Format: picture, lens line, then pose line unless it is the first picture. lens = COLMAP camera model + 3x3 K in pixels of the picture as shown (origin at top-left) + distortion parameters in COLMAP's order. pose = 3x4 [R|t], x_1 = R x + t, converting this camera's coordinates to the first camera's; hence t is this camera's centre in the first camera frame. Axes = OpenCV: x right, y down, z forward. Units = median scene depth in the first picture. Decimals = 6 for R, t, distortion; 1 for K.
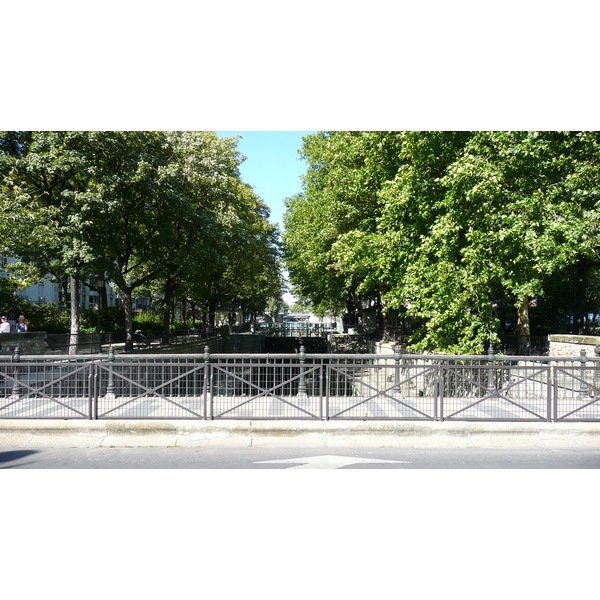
lens RADIAL K [[470.2, 0, 302.4], [0, 470.2, 301.3], [0, 0, 1]] dist [-0.001987, -0.000856]
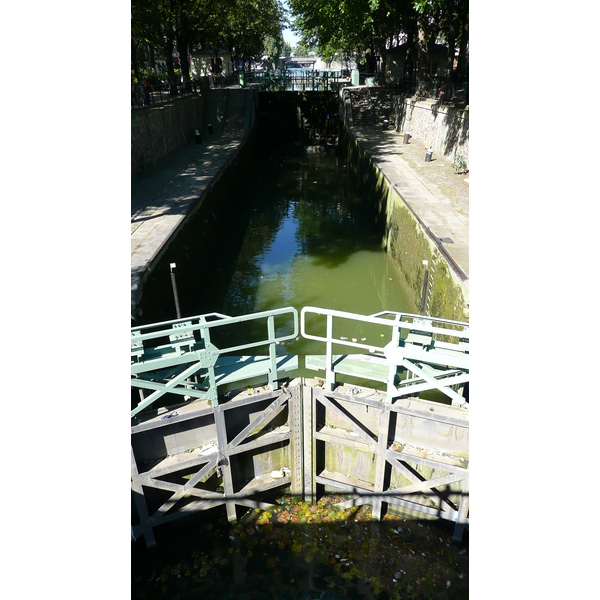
lens RADIAL K [[470.2, 0, 302.4], [0, 470.2, 301.3], [0, 0, 1]] dist [-0.001987, -0.000856]
pose [[0.999864, -0.008642, -0.014045, 0.000551], [0.014354, 0.875387, 0.483209, 0.003717], [0.008119, -0.483345, 0.875392, 0.121612]]
